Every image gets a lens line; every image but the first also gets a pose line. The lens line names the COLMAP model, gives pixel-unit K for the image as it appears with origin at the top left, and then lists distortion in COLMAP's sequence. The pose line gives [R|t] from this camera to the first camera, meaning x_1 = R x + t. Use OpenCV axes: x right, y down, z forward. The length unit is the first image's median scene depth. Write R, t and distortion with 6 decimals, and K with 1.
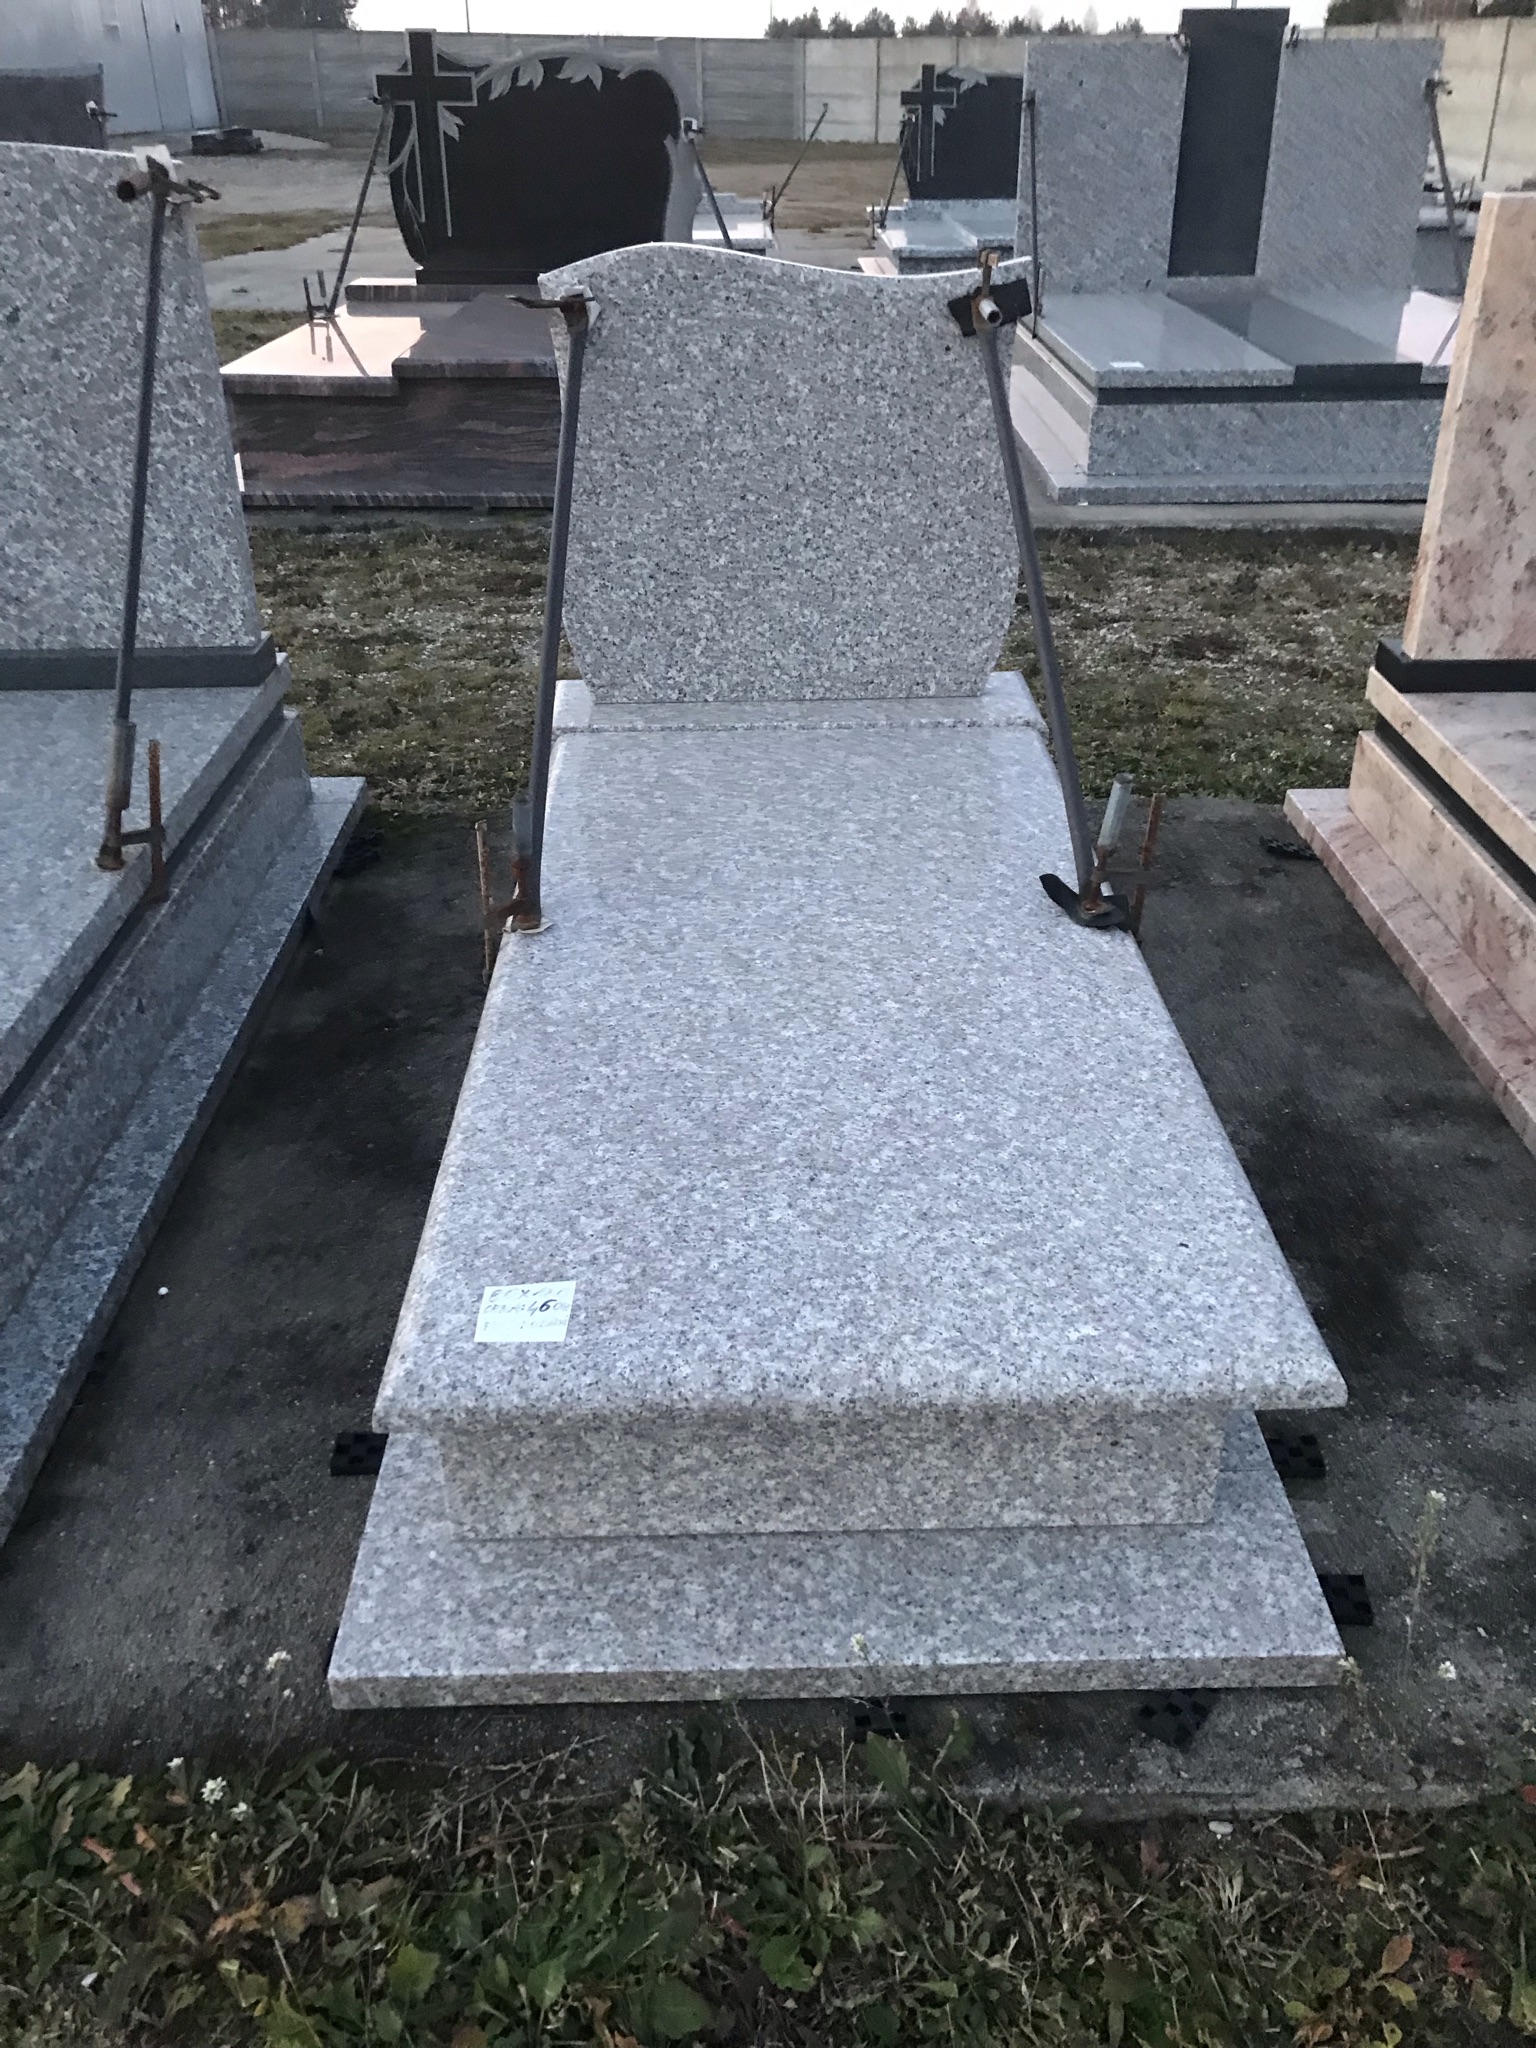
lens RADIAL K [[1647.2, 0, 796.3], [0, 1647.2, 1000.8], [0, 0, 1]] dist [0.021819, 0.011709]
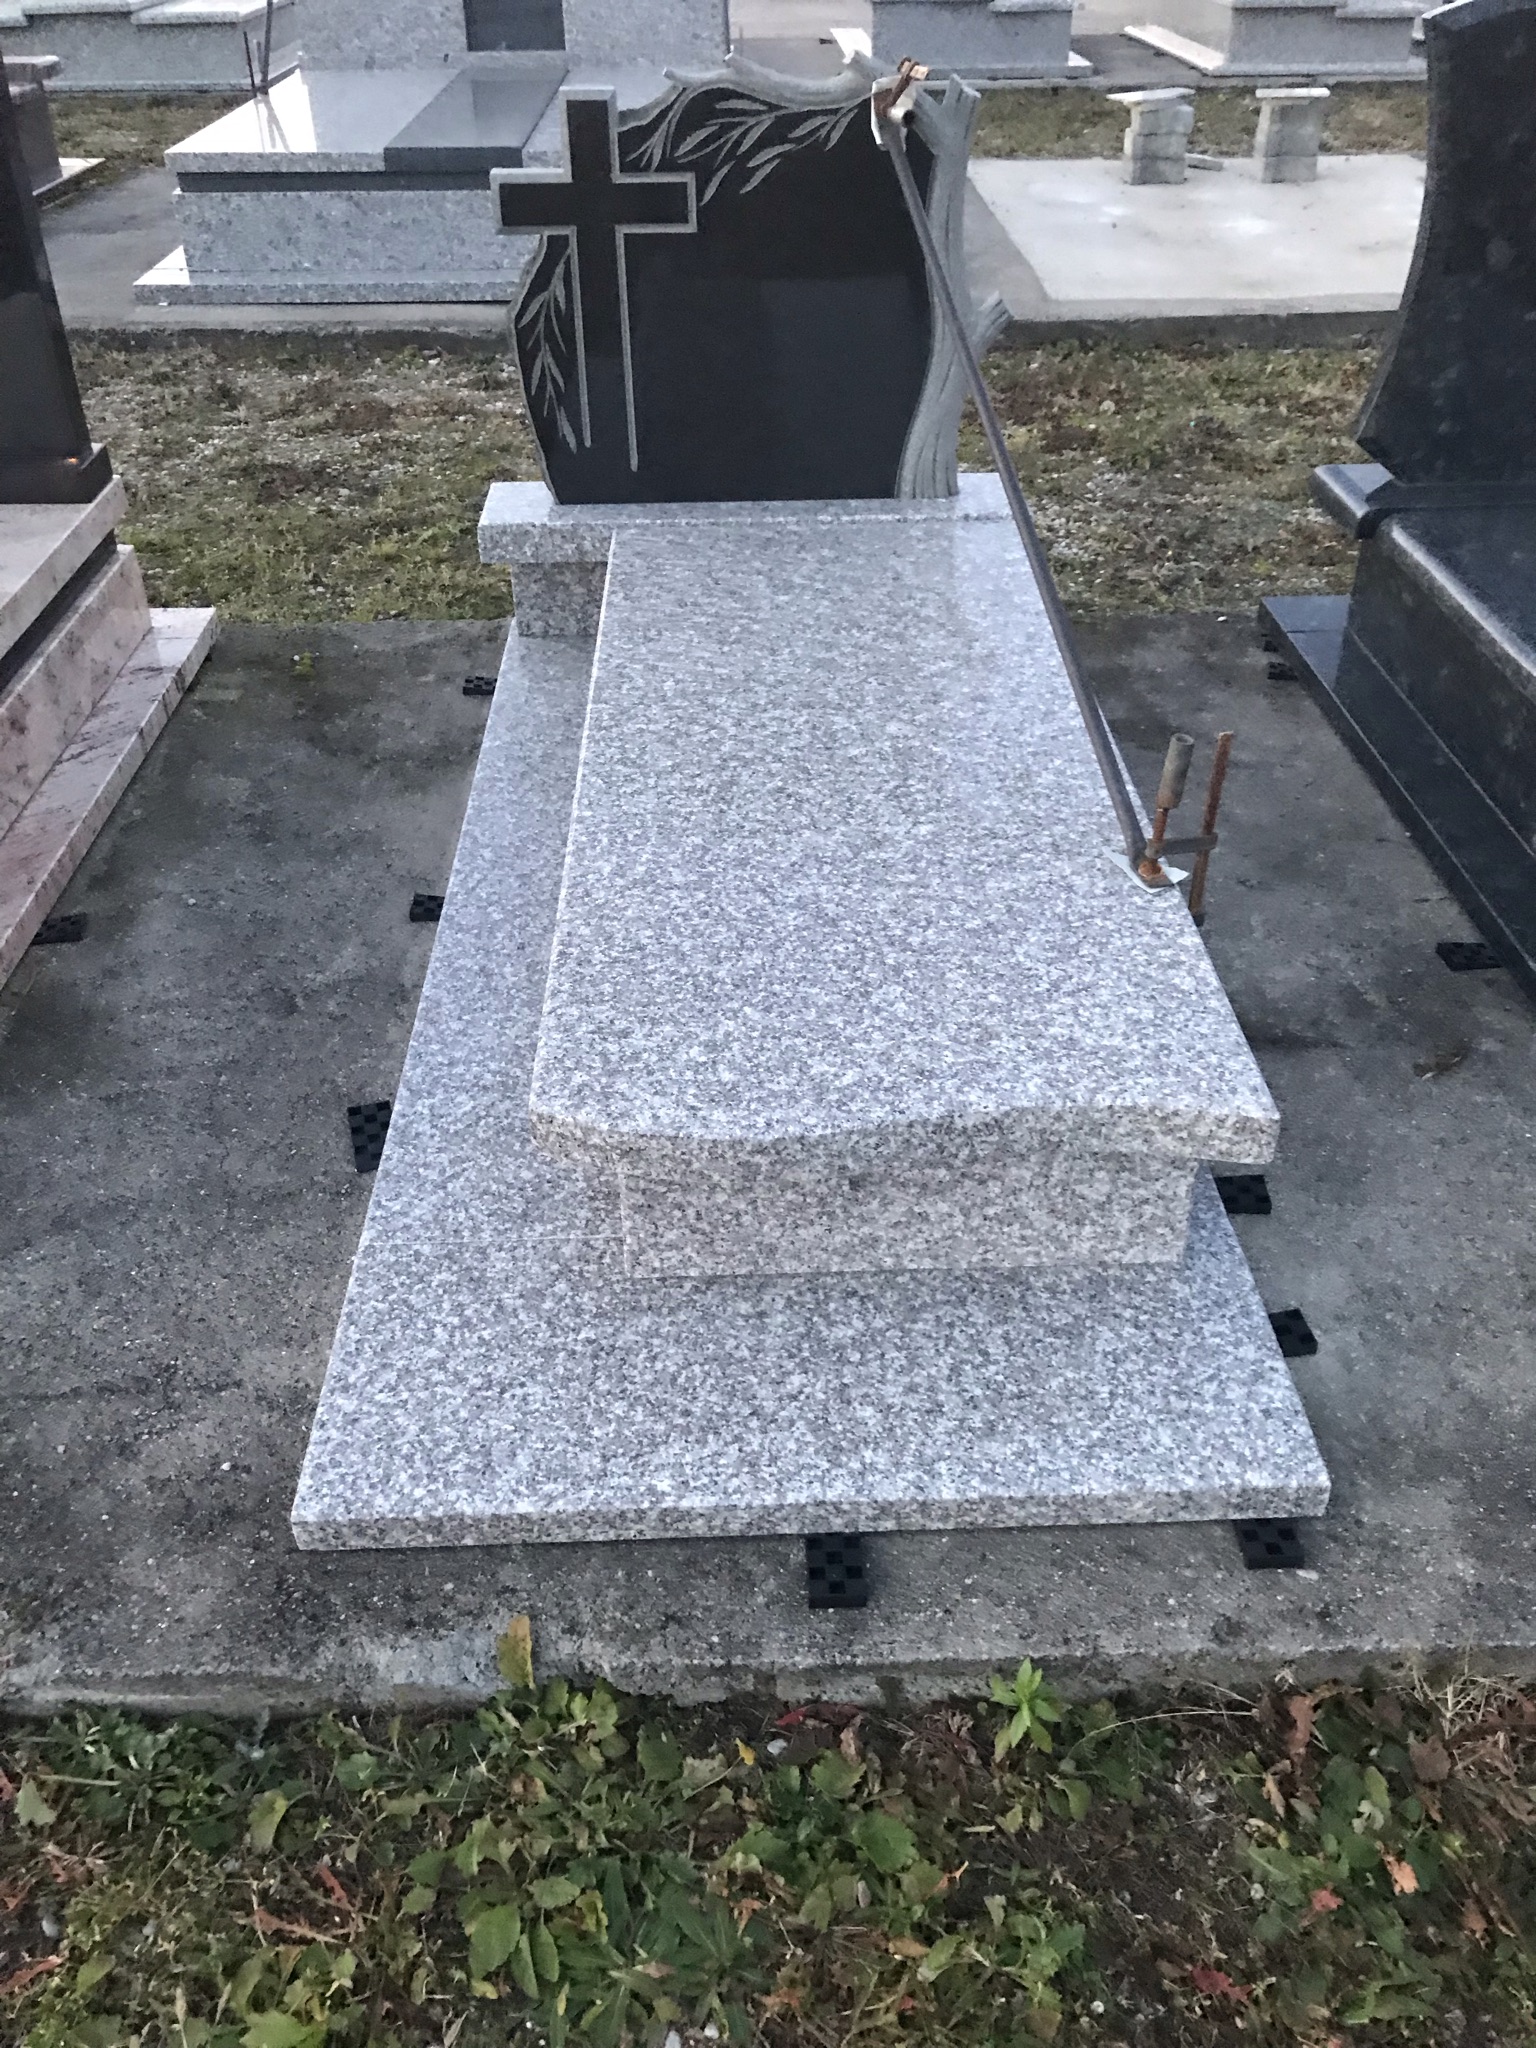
lens RADIAL K [[1665.4, 0, 782.3], [0, 1665.4, 1008.9], [0, 0, 1]] dist [0.013153, -0.005363]
pose [[0.999982, -0.004272, 0.004120, 0.536023], [0.003826, 0.994704, 0.102708, -0.001738], [-0.004537, -0.102690, 0.994703, 0.024529]]
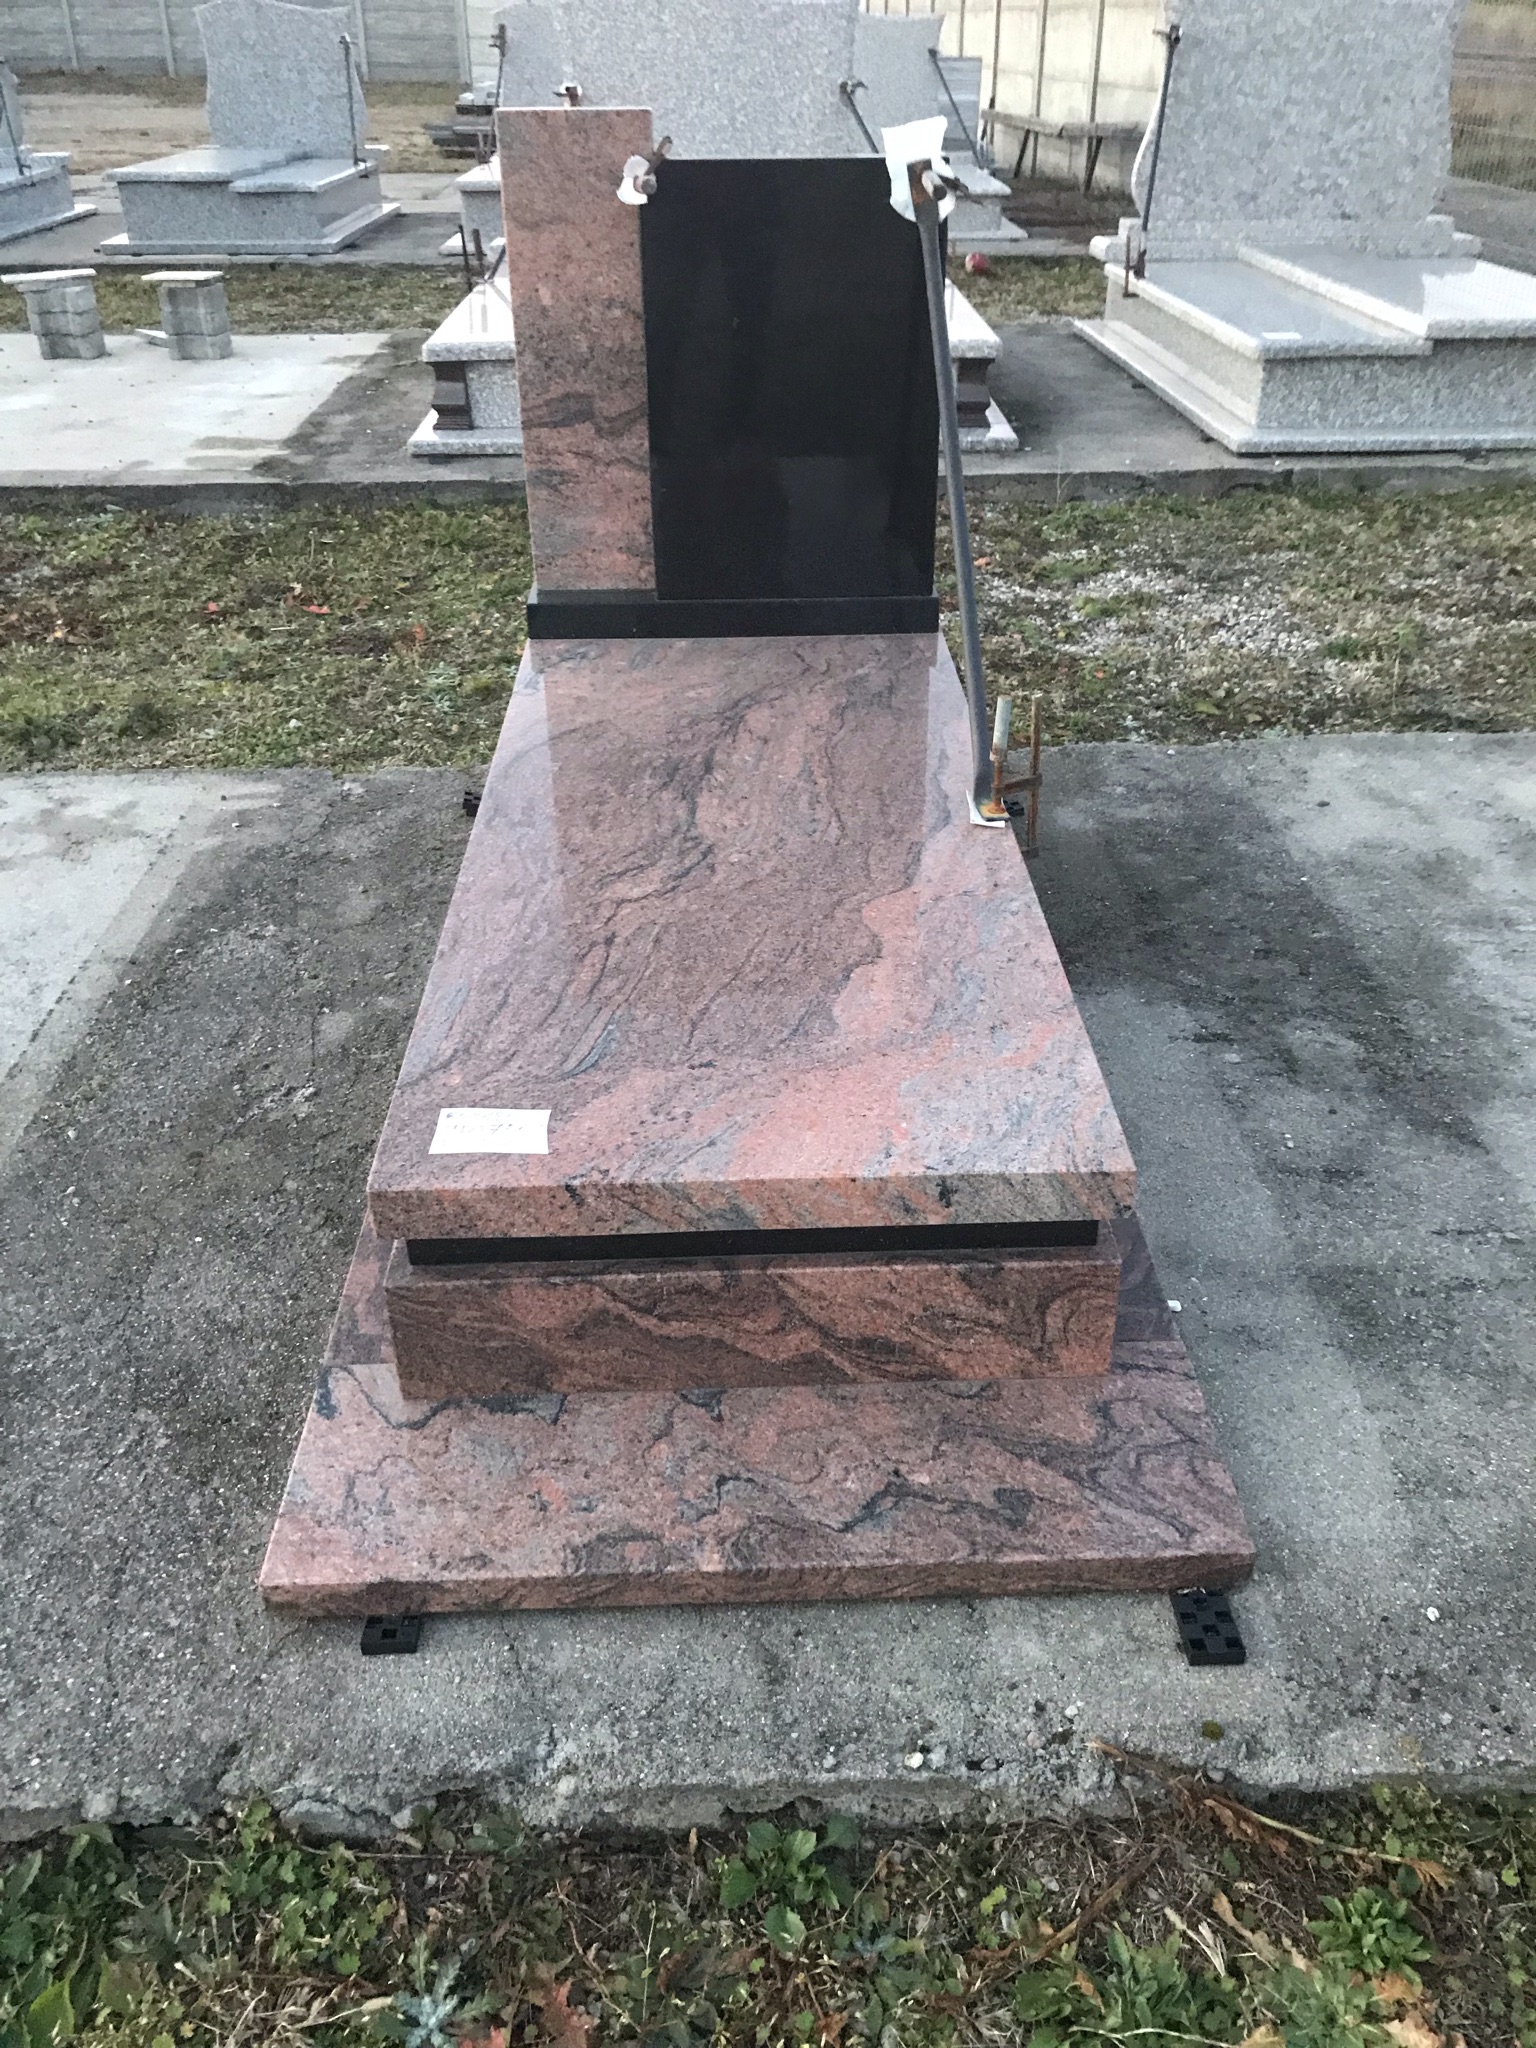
lens RADIAL K [[1661.5, 0, 773.9], [0, 1661.5, 1017.9], [0, 0, 1]] dist [0.020318, -0.004525]
pose [[0.999999, 0.001553, 0.000339, 1.392645], [-0.001562, 0.999533, 0.030503, -0.022114], [-0.000292, -0.030503, 0.999535, 0.032682]]
